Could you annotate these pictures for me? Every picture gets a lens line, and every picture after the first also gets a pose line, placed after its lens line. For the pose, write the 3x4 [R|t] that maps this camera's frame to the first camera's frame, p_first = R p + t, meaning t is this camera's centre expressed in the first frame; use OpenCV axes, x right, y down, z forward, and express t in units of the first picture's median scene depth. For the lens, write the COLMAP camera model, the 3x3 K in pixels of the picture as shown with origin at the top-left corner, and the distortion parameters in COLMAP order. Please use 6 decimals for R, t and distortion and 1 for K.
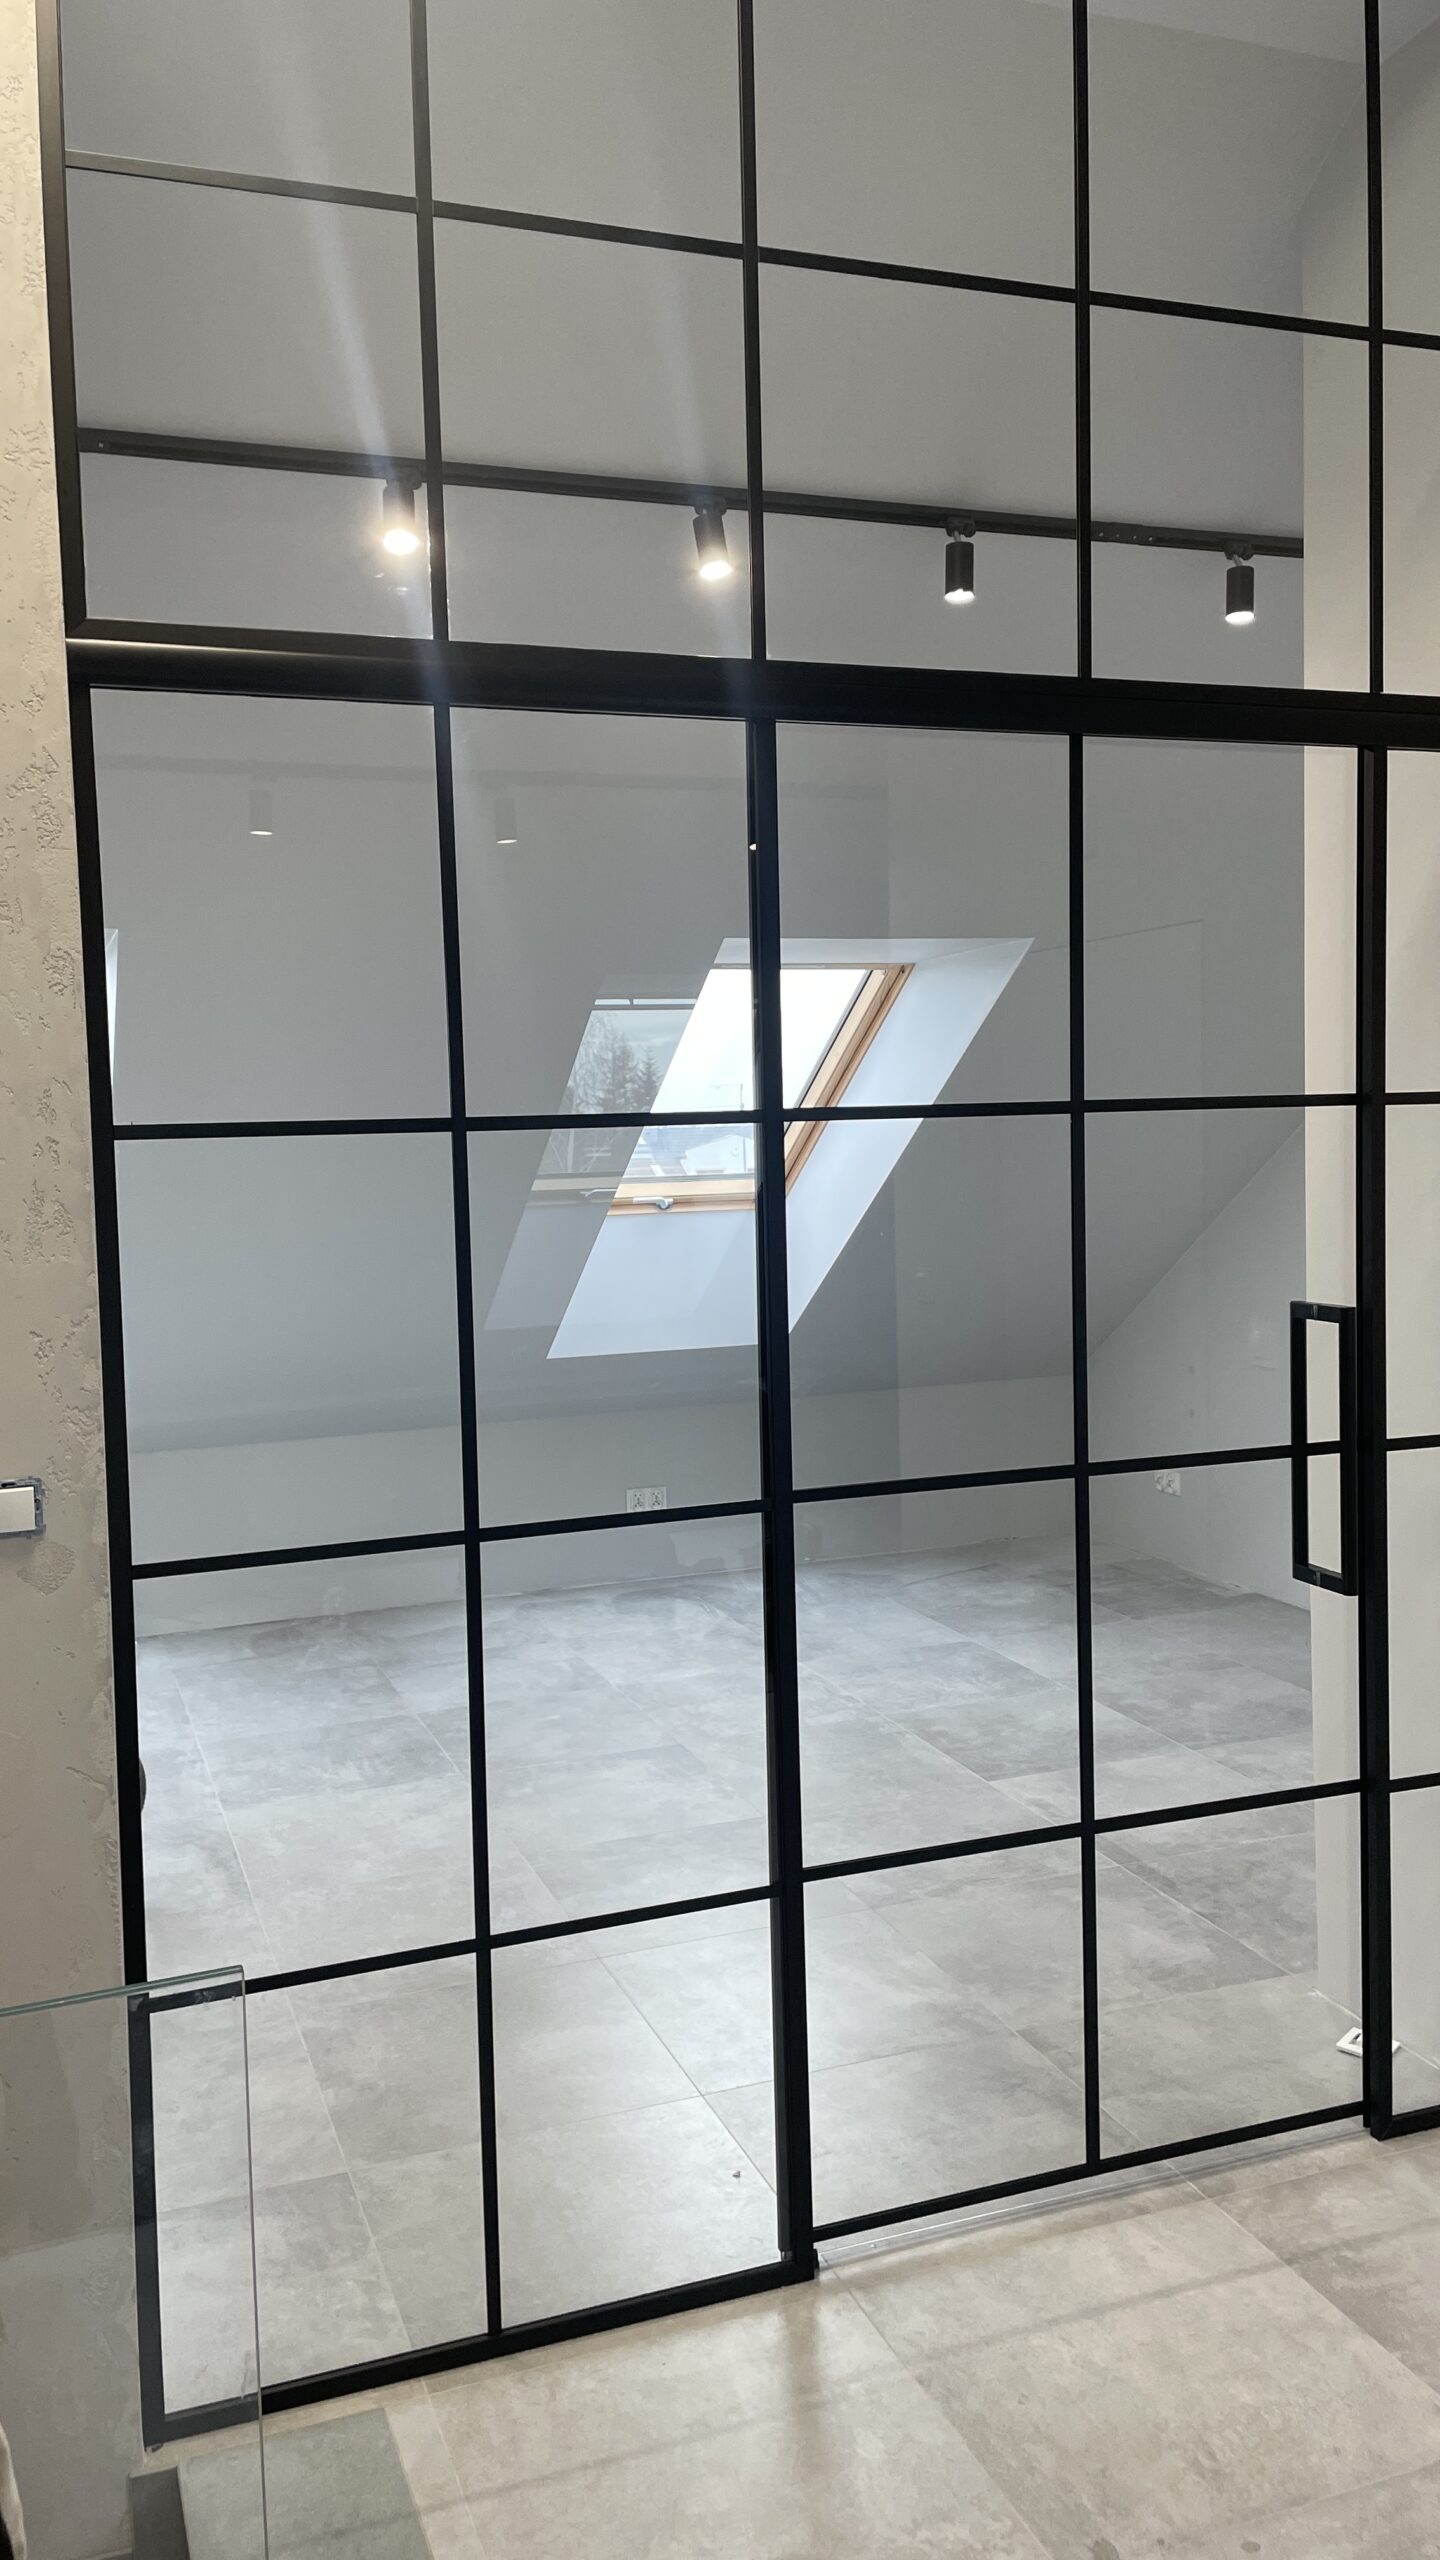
lens RADIAL K [[1927.7, 0, 698.1], [0, 1927.7, 1258.9], [0, 0, 1]] dist [0.066896, -0.064155]
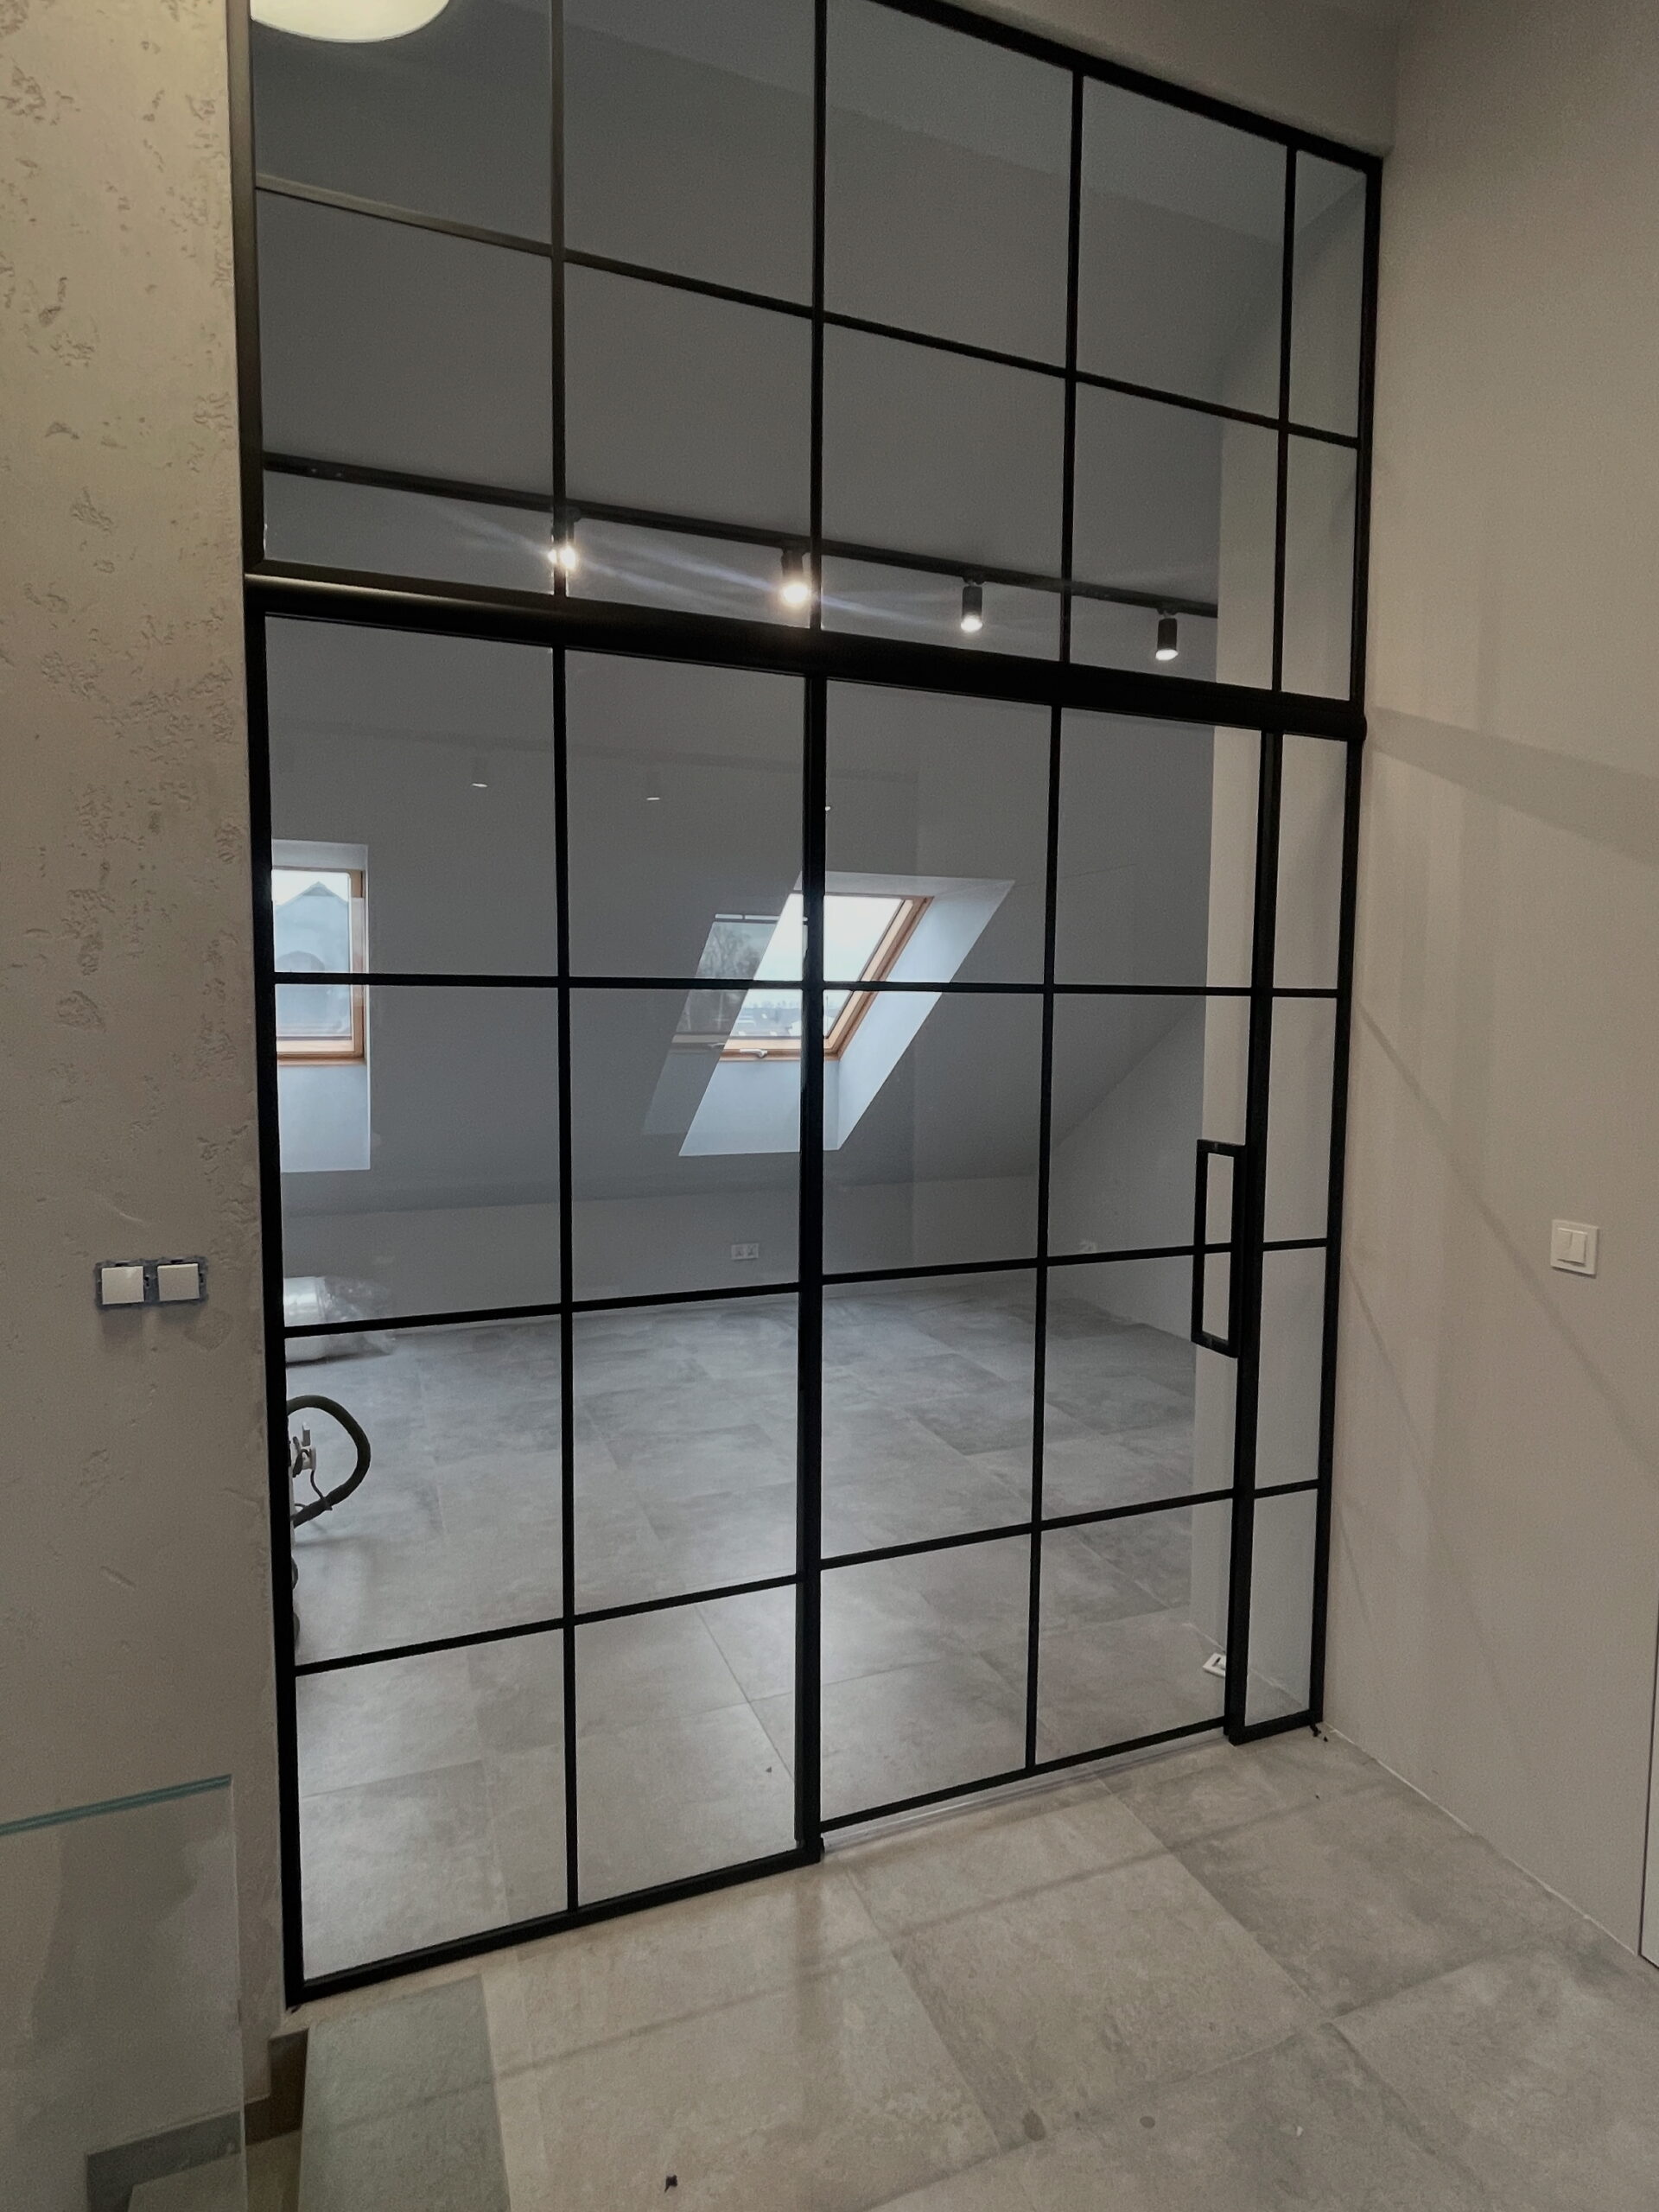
lens RADIAL K [[1185.2, 0, 839.6], [0, 1185.2, 1107.7], [0, 0, 1]] dist [-0.006101, 0.001666]
pose [[0.998909, 0.031170, 0.034777, 0.026820], [-0.031653, 0.999409, 0.013407, -0.003402], [-0.034339, -0.014493, 0.999305, 0.188251]]
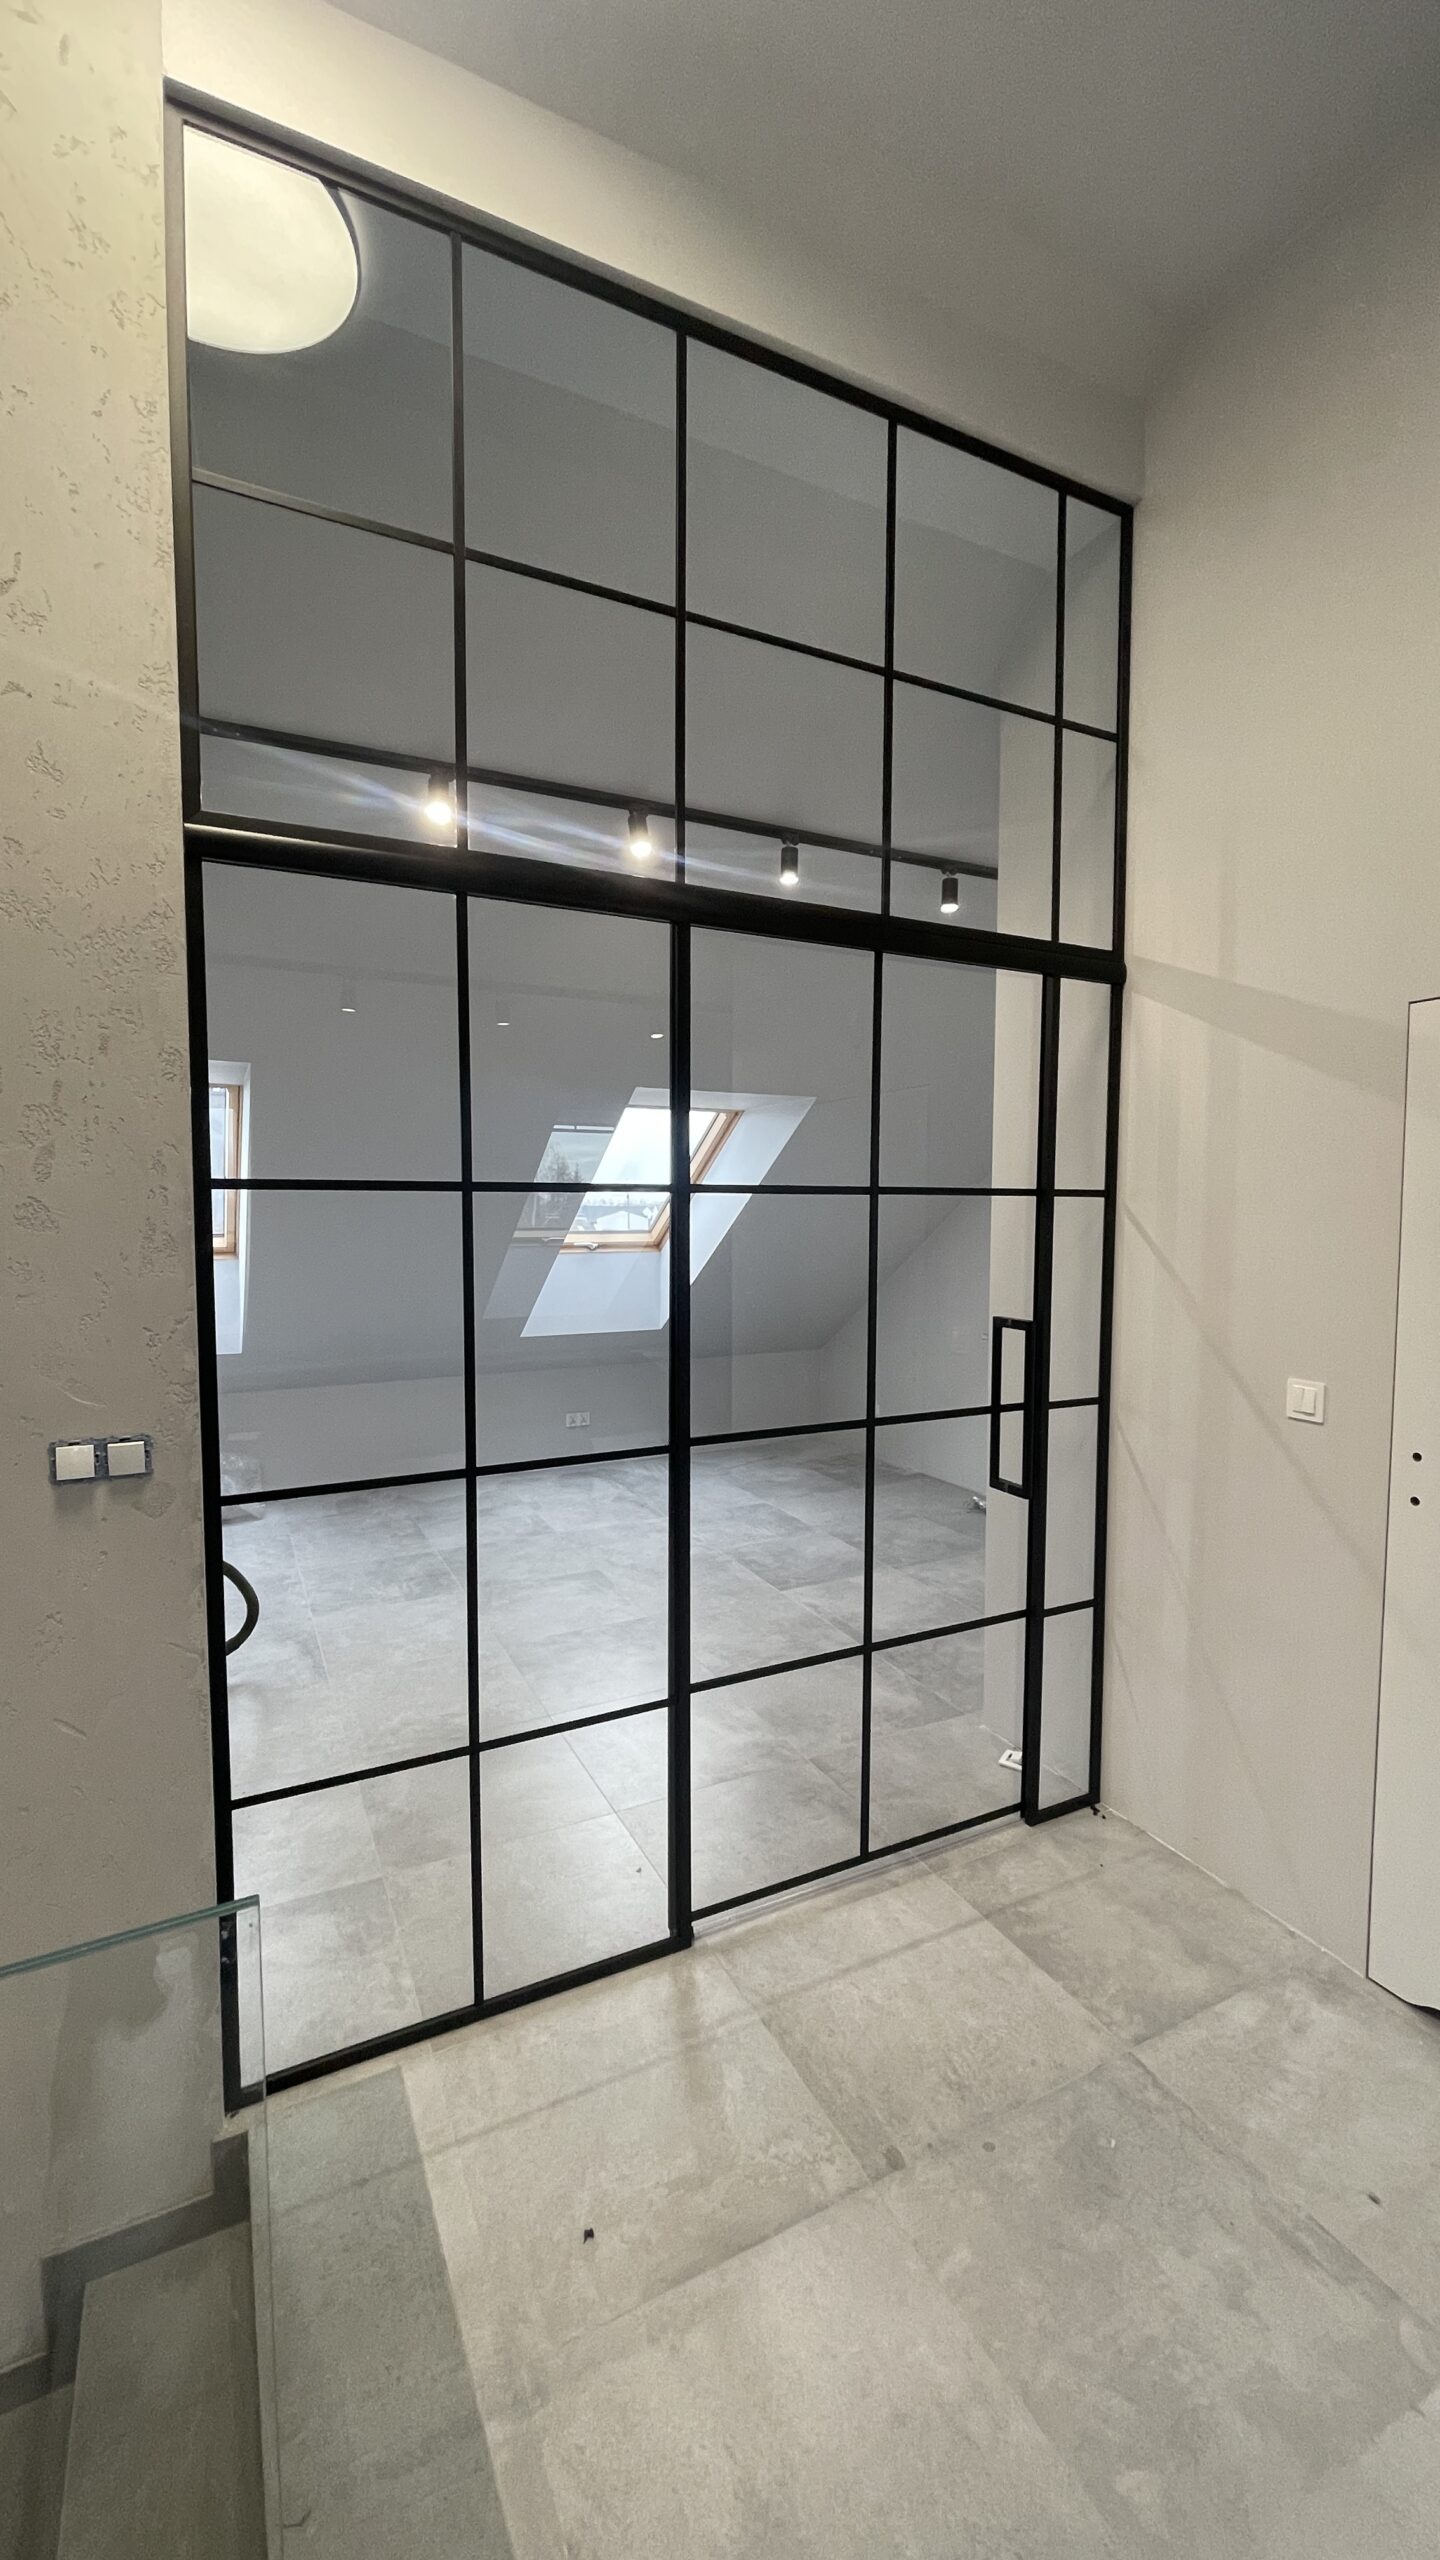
lens RADIAL K [[1030.0, 0, 727.4], [0, 1030.0, 1283.3], [0, 0, 1]] dist [-0.006040, 0.001507]
pose [[0.992337, 0.020461, 0.121856, -0.020395], [-0.020984, 0.999775, 0.003012, -0.003537], [-0.121767, -0.005546, 0.992543, 0.184045]]
